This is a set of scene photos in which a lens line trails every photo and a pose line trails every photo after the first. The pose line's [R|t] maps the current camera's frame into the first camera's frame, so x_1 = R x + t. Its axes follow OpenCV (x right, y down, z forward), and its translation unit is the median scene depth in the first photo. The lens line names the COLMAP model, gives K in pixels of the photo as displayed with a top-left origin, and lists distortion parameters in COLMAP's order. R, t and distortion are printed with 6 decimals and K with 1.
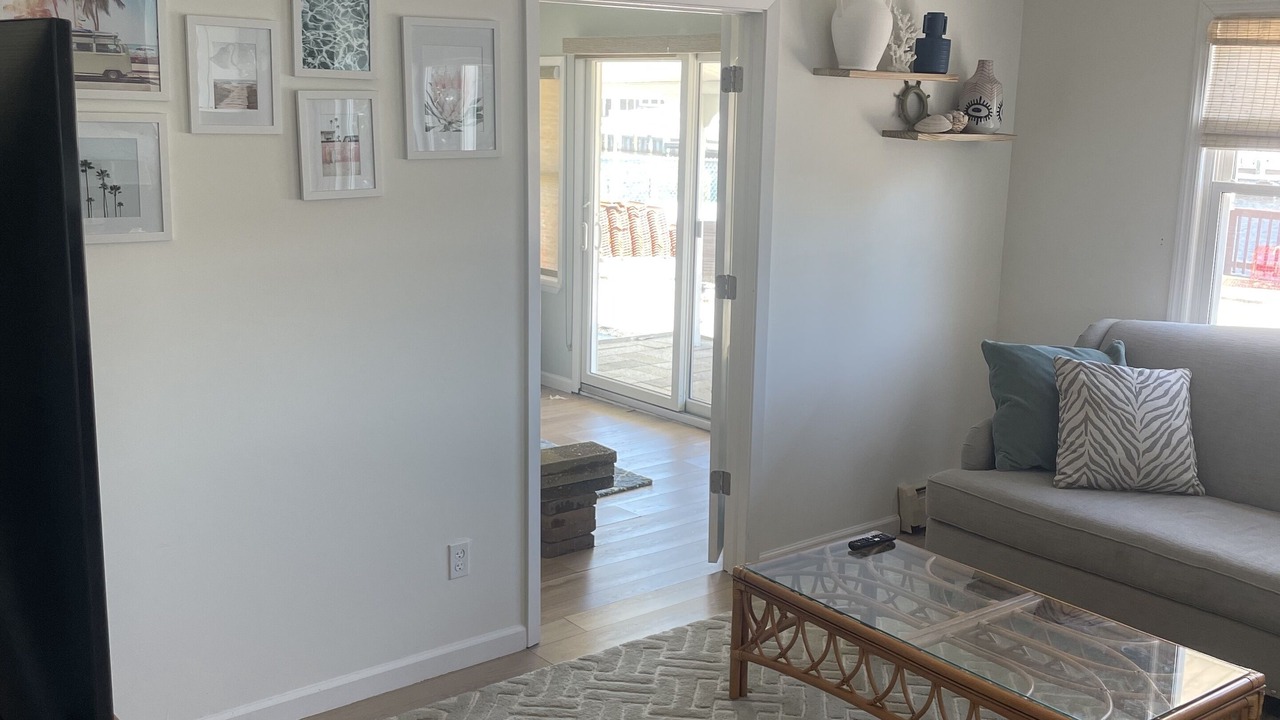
lens RADIAL K [[1301.7, 0, 641.3], [0, 1301.7, 354.4], [0, 0, 1]] dist [0.053113, 0.000000]
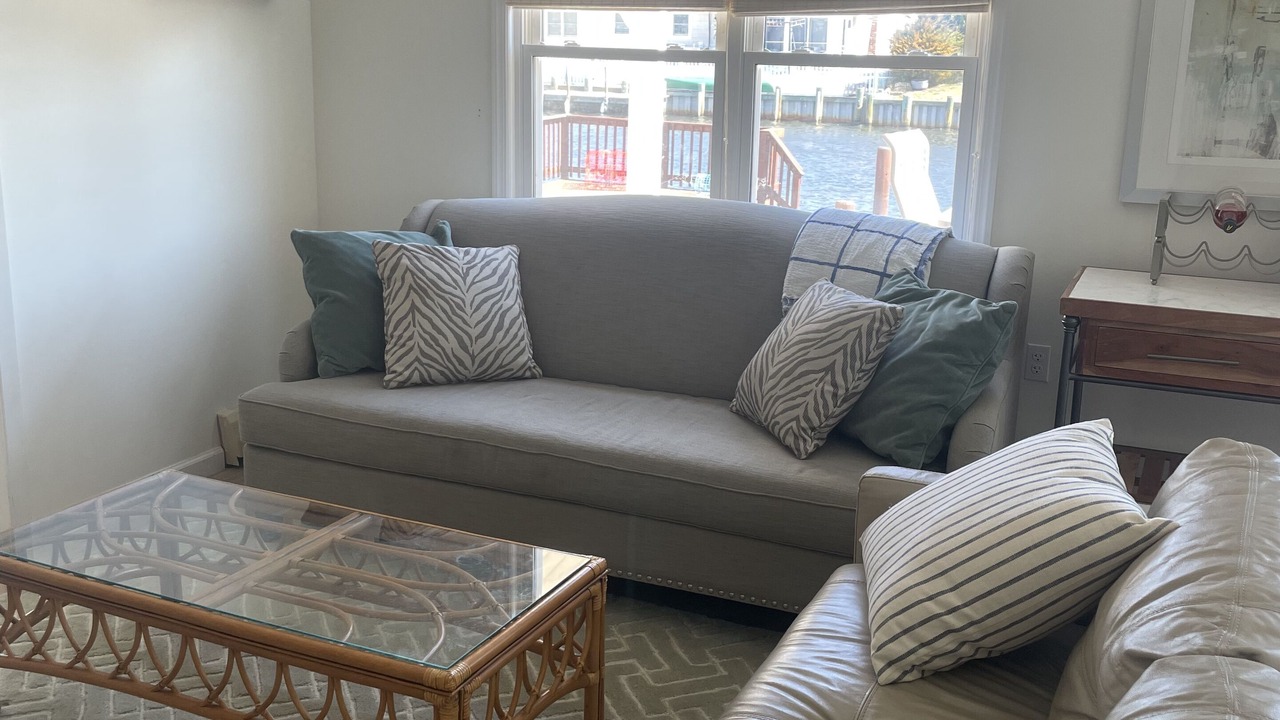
lens RADIAL K [[1276.4, 0, 640.5], [0, 1276.4, 360.0], [0, 0, 1]] dist [0.061302, 0.000000]
pose [[0.891131, -0.110255, 0.440147, 0.094317], [0.086651, 0.993528, 0.073440, 0.034641], [-0.445396, -0.027306, 0.894917, 0.161484]]
